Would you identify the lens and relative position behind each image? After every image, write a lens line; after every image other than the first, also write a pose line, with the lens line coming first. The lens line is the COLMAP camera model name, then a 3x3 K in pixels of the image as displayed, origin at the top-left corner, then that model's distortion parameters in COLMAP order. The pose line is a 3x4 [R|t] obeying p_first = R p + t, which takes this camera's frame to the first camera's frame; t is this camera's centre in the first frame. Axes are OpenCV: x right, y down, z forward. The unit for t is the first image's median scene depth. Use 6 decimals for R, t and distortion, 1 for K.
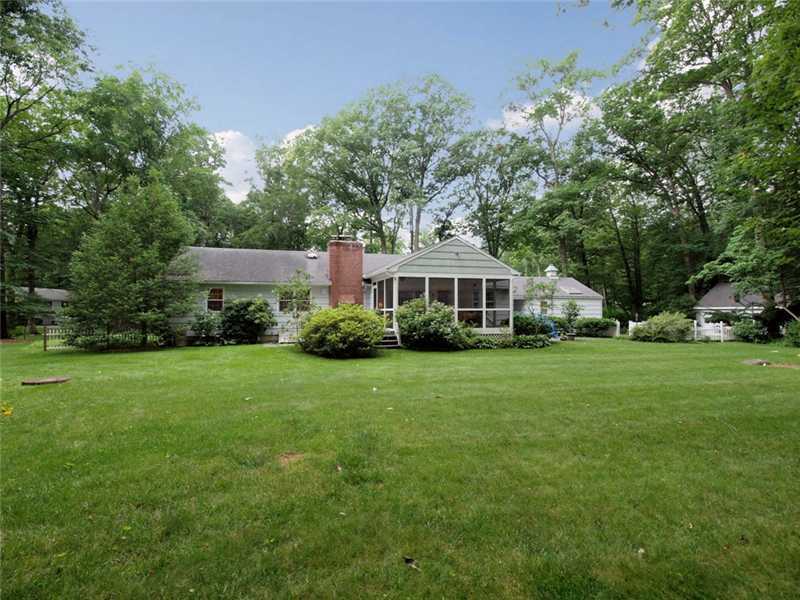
lens RADIAL K [[418.2, 0, 400.0], [0, 418.2, 300.0], [0, 0, 1]] dist [0.000652, 0.001107]
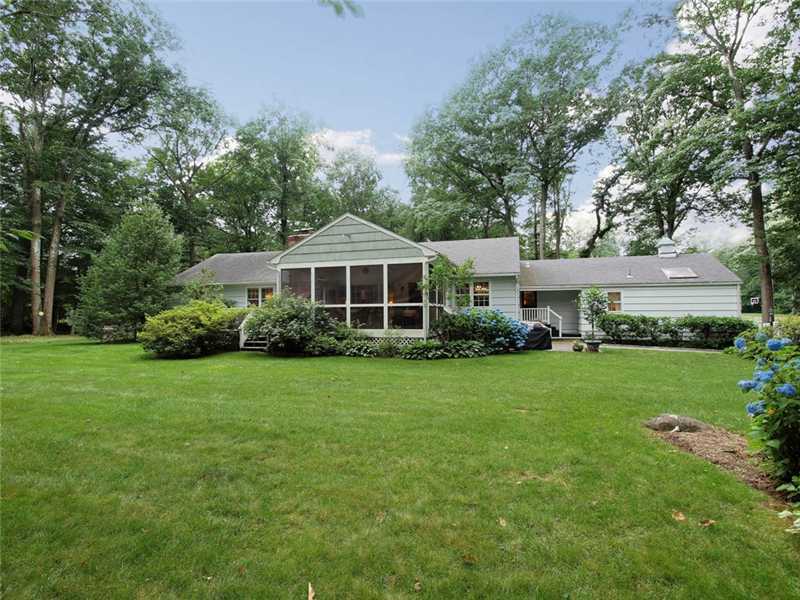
lens RADIAL K [[418.2, 0, 400.0], [0, 418.2, 300.0], [0, 0, 1]] dist [0.000652, 0.001107]
pose [[0.808226, -0.010067, -0.588787, 0.685024], [0.027809, 0.999391, 0.021086, -0.001532], [0.588216, -0.033415, 0.808013, 0.408442]]
